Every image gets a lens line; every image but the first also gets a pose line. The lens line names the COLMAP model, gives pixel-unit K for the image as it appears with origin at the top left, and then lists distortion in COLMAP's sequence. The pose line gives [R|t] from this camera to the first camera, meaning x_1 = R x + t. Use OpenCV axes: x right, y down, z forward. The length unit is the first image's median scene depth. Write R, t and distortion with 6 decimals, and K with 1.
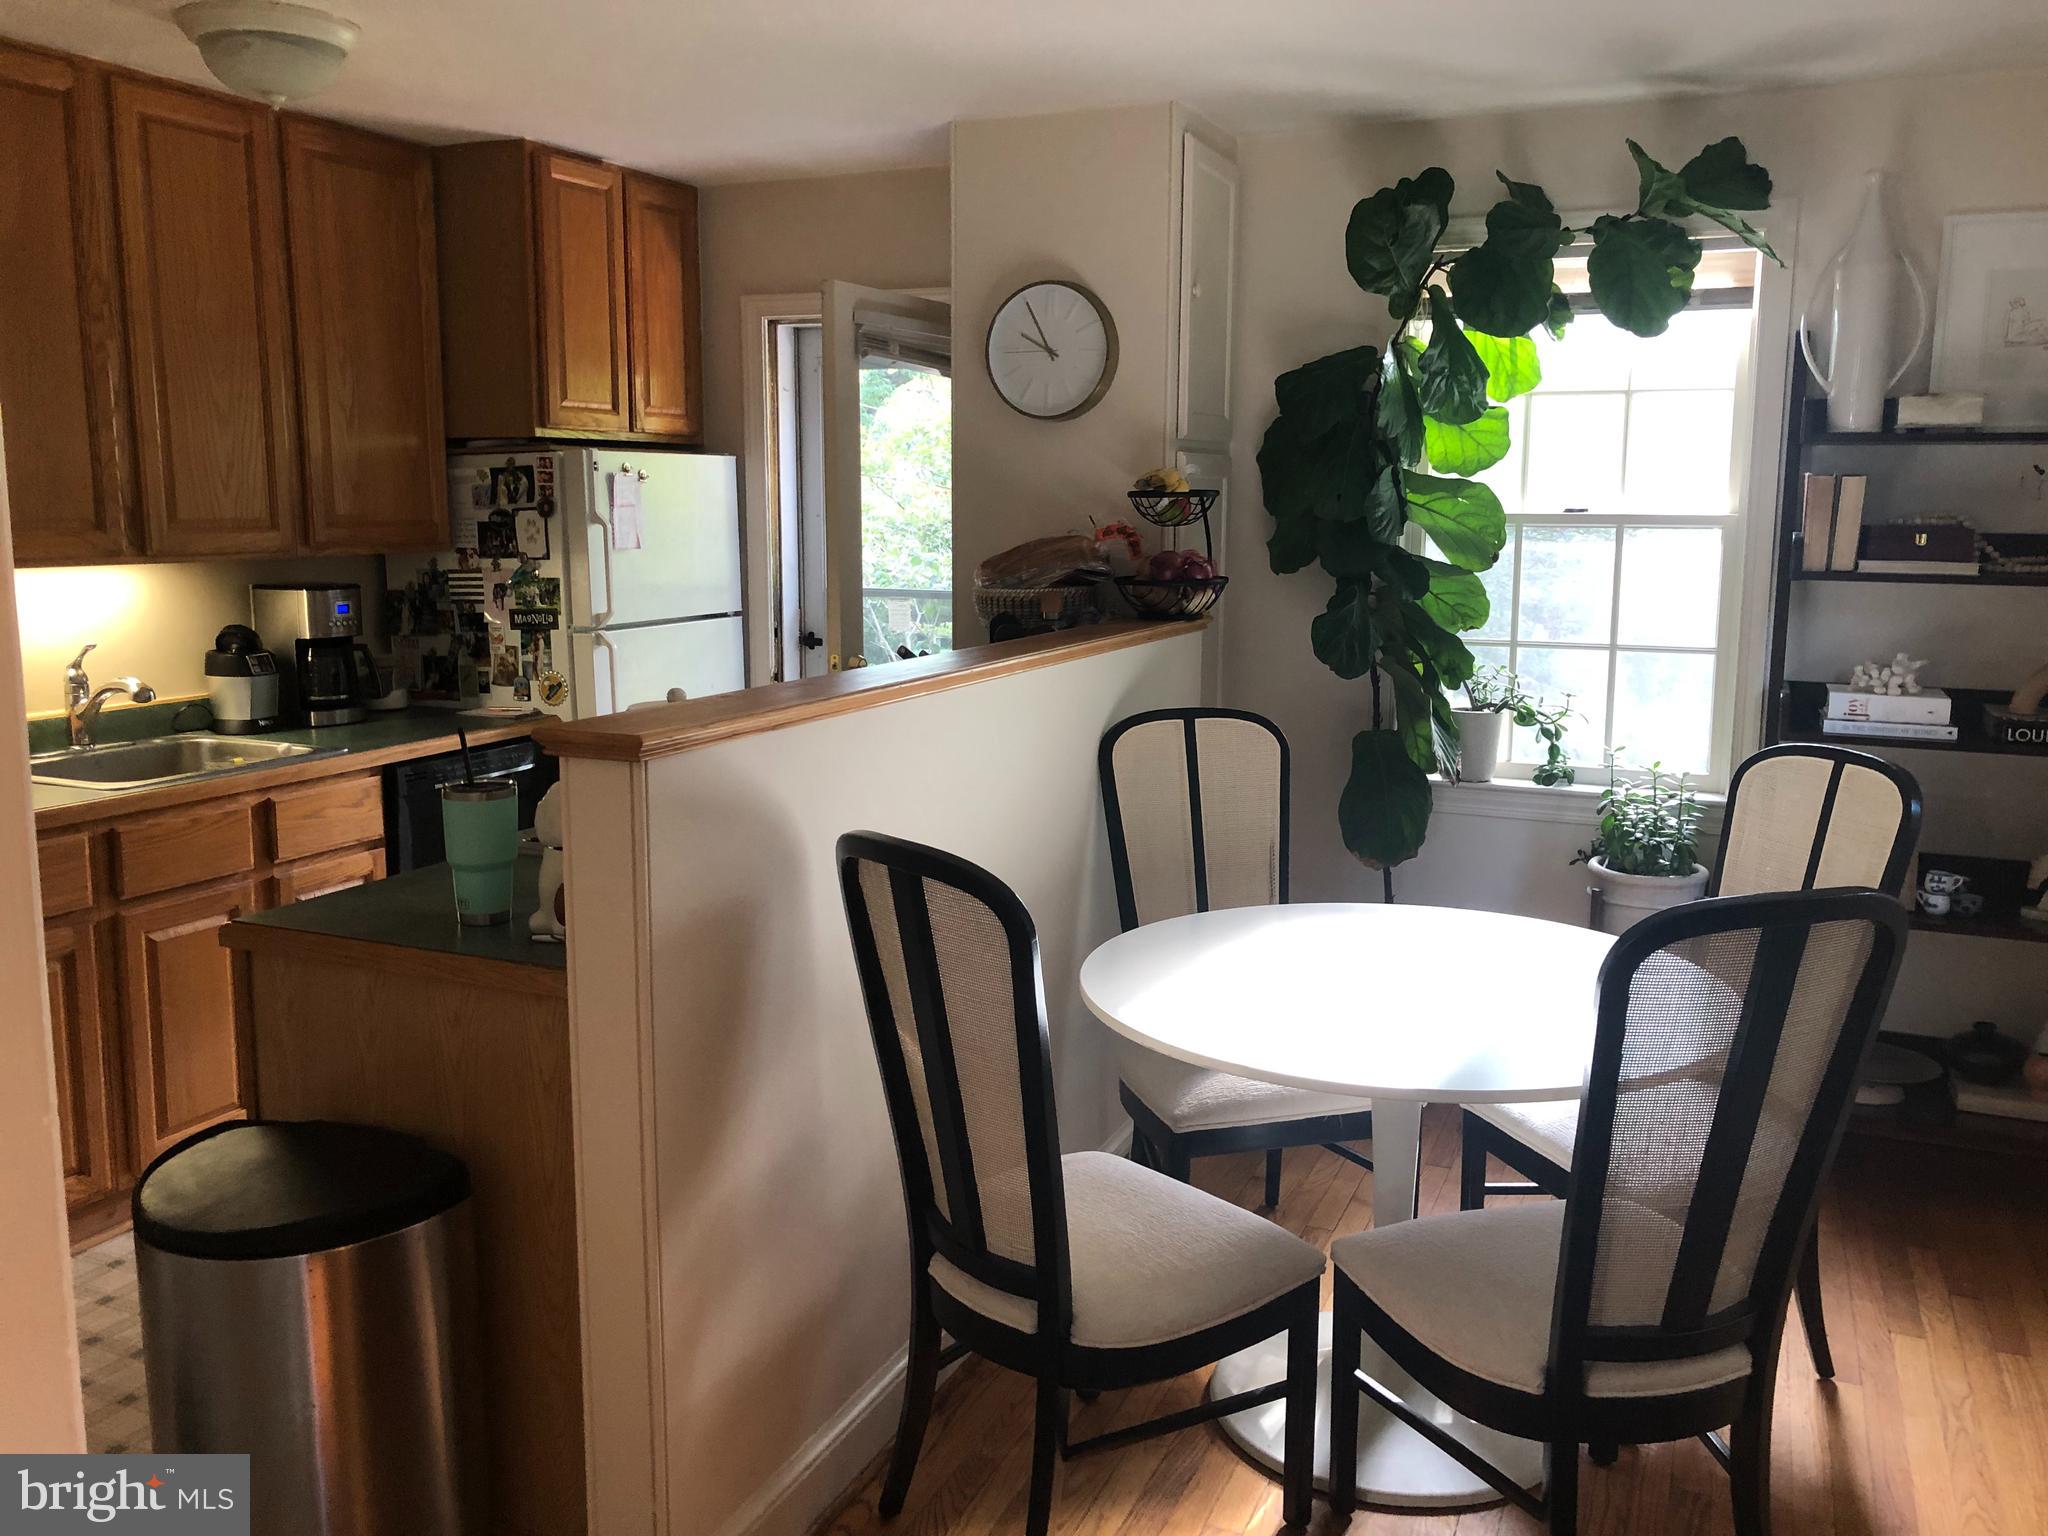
lens RADIAL K [[1680.9, 0, 1030.1], [0, 1680.9, 750.9], [0, 0, 1]] dist [0.025496, -0.016788]
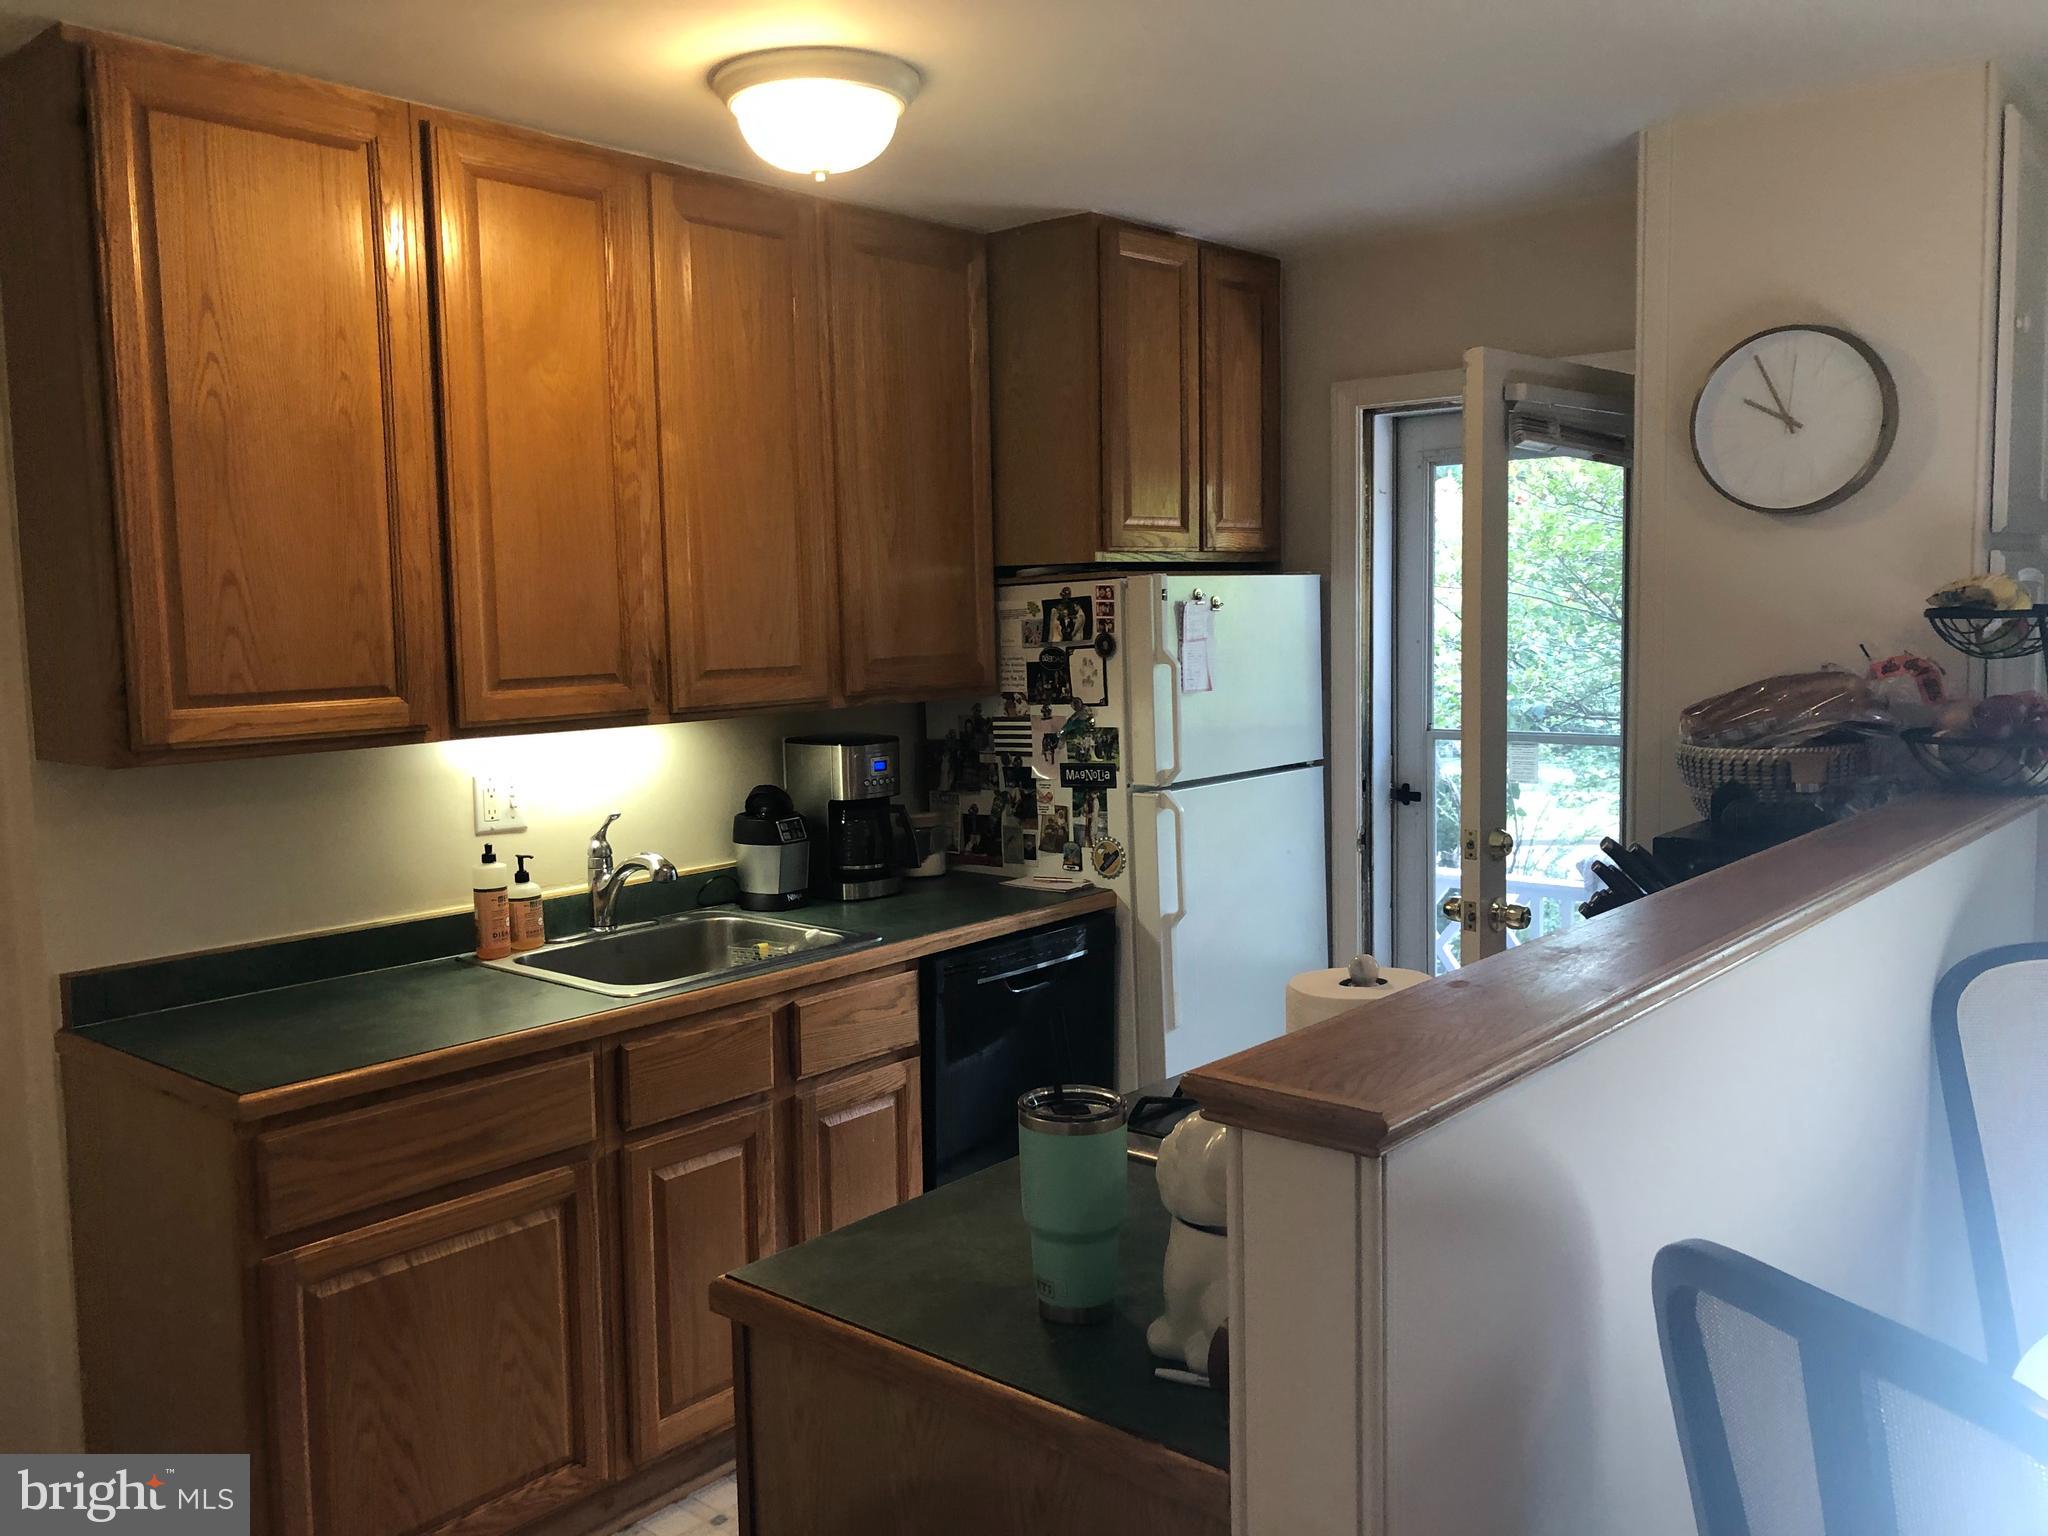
lens RADIAL K [[1680.9, 0, 1004.5], [0, 1680.9, 763.8], [0, 0, 1]] dist [0.025496, -0.016788]
pose [[0.952785, 0.002344, -0.303638, -0.091090], [-0.018997, 0.998472, -0.051901, -0.046051], [0.303052, 0.055219, 0.951373, 0.215518]]
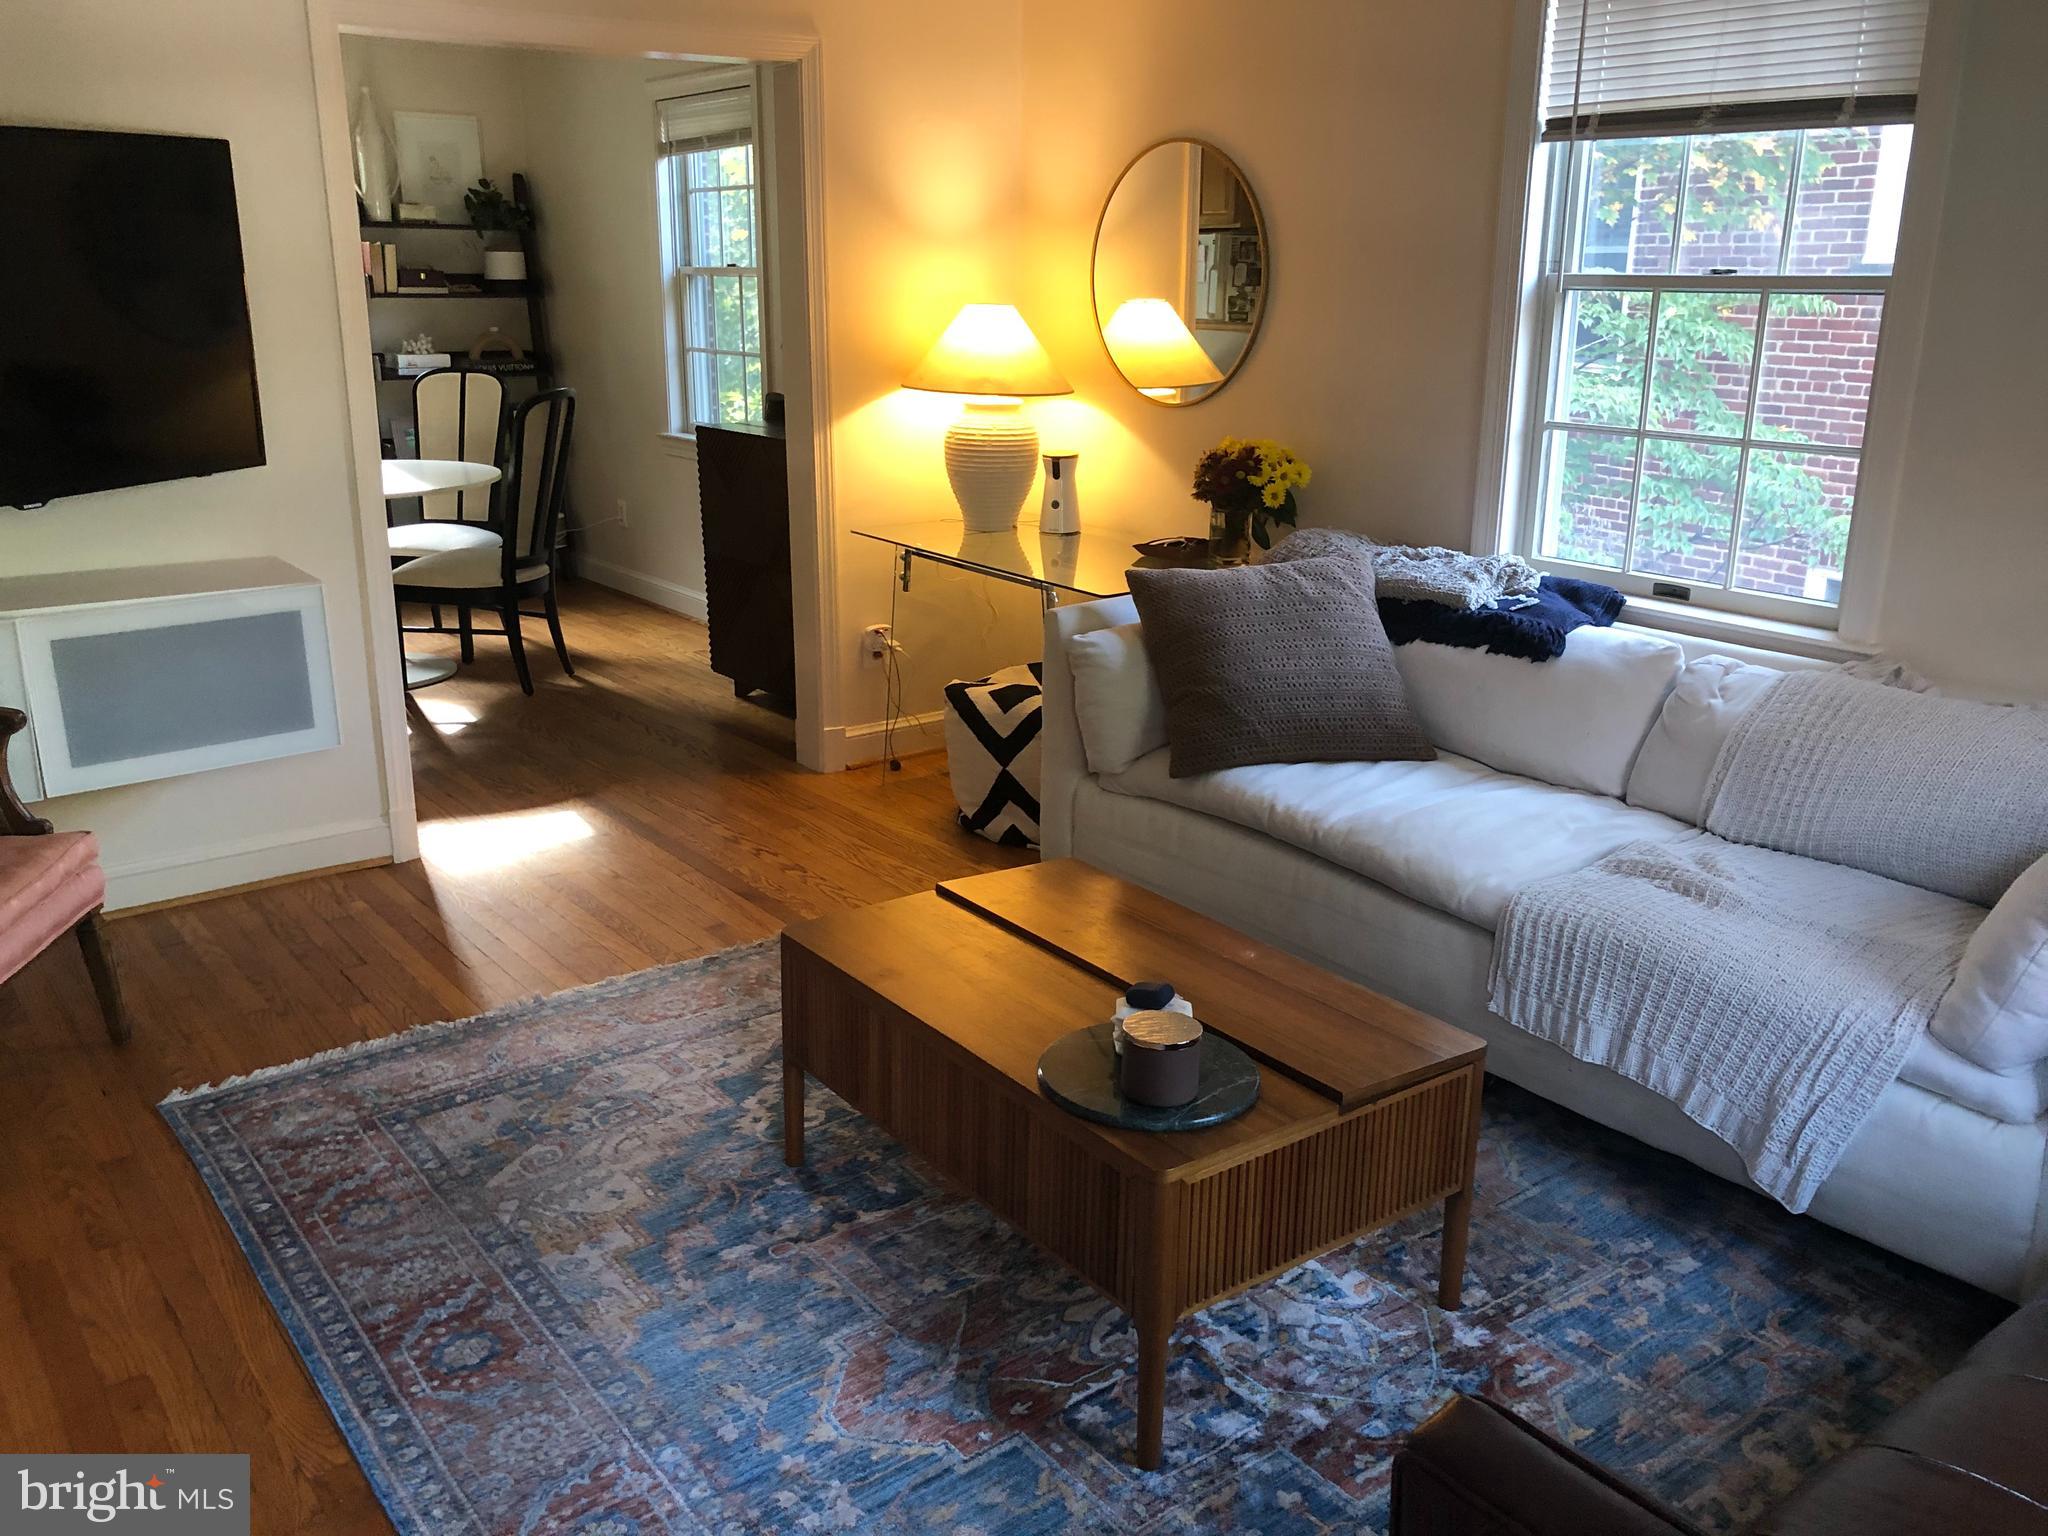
lens RADIAL K [[1680.9, 0, 1014.0], [0, 1680.9, 738.2], [0, 0, 1]] dist [0.025496, -0.016788]
pose [[0.497362, -0.237377, 0.834436, -0.895254], [0.127206, 0.971397, 0.200518, 0.093723], [-0.858167, 0.006416, 0.513331, -0.621963]]
